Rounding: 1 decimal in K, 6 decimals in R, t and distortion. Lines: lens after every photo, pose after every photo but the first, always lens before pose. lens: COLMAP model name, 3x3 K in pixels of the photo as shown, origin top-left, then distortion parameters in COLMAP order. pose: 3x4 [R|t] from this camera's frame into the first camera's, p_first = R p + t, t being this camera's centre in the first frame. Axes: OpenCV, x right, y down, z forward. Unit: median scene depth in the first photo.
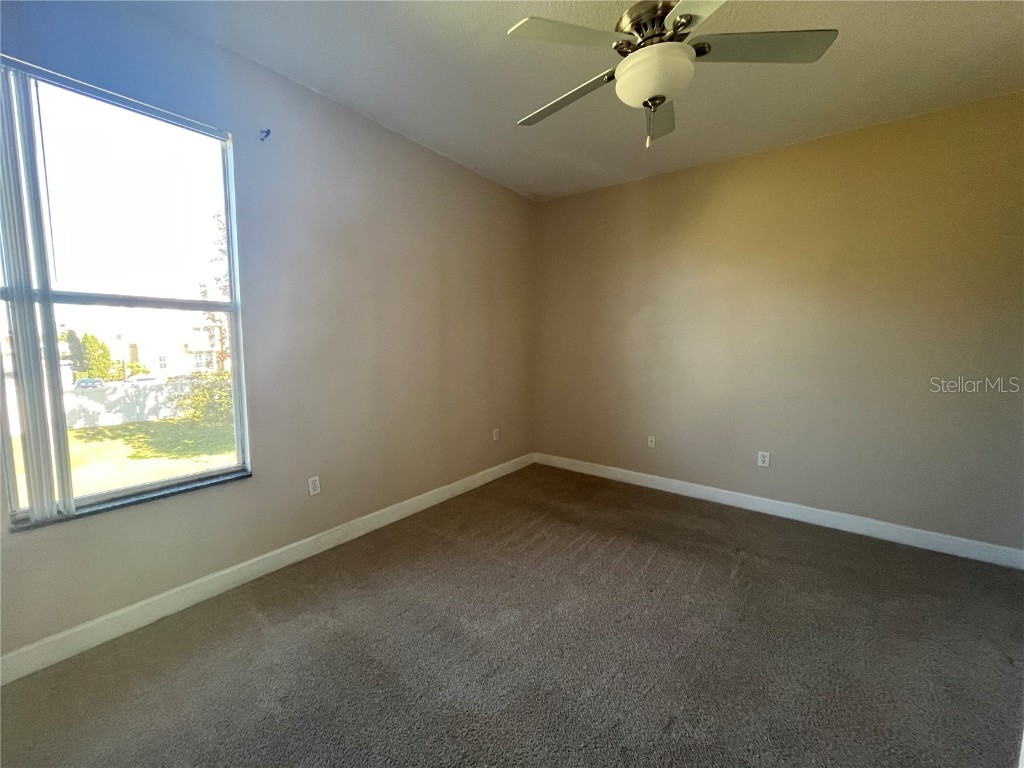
lens RADIAL K [[410.9, 0, 512.0], [0, 410.9, 384.0], [0, 0, 1]] dist [-0.000706, -0.000149]
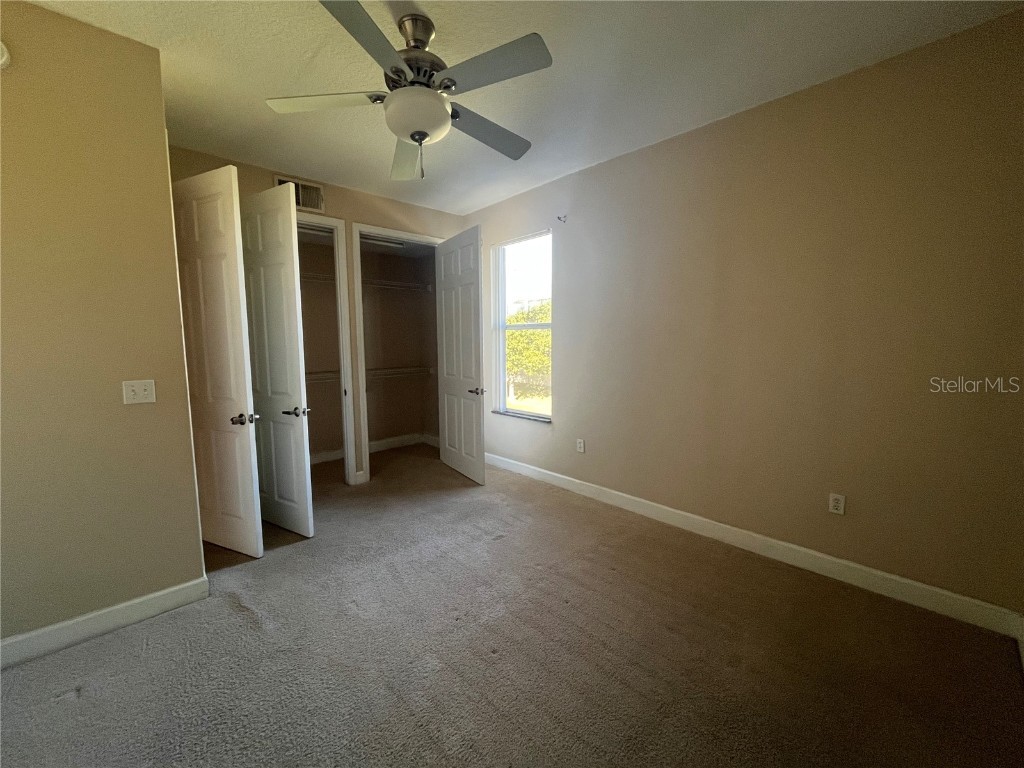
lens RADIAL K [[410.9, 0, 512.0], [0, 410.9, 384.0], [0, 0, 1]] dist [-0.000706, -0.000149]
pose [[-0.186638, 0.127758, -0.974086, 1.117912], [-0.071857, 0.987077, 0.143230, -0.183852], [0.979797, 0.096727, -0.175046, 1.184955]]
